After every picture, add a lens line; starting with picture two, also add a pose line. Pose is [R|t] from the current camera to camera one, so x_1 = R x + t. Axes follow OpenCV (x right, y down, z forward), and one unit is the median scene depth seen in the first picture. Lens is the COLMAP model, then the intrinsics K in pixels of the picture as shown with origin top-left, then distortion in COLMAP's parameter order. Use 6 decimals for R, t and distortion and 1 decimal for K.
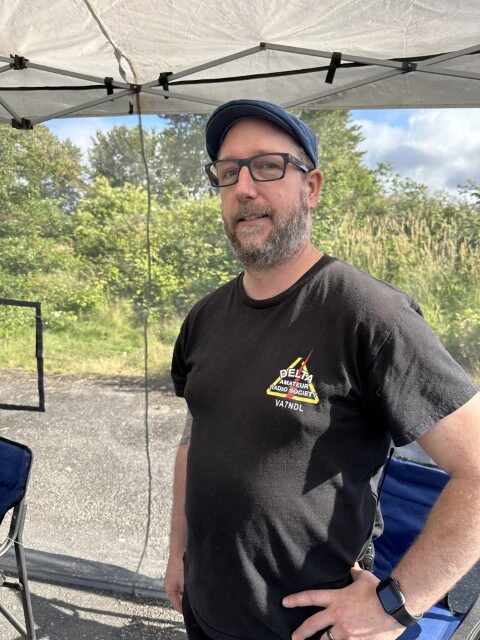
lens RADIAL K [[449.9, 0, 240.4], [0, 449.9, 320.7], [0, 0, 1]] dist [0.003905, -0.012363]
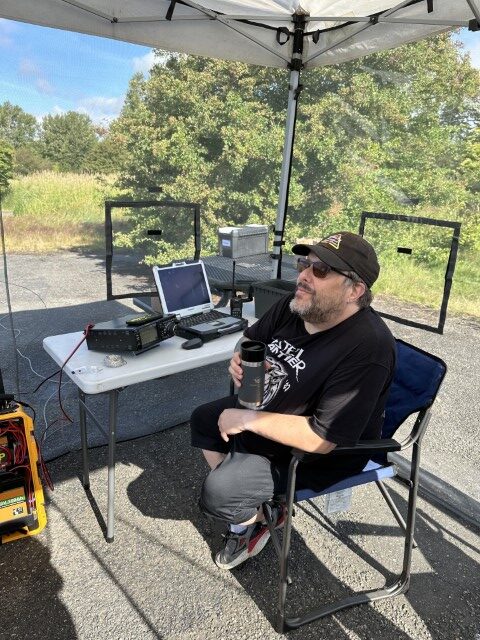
lens RADIAL K [[449.9, 0, 253.3], [0, 449.9, 318.5], [0, 0, 1]] dist [0.003905, -0.012363]
pose [[0.733652, 0.191098, -0.652102, -0.097284], [-0.106965, 0.980156, 0.166891, 0.044928], [0.671054, -0.052688, 0.739534, -0.020299]]
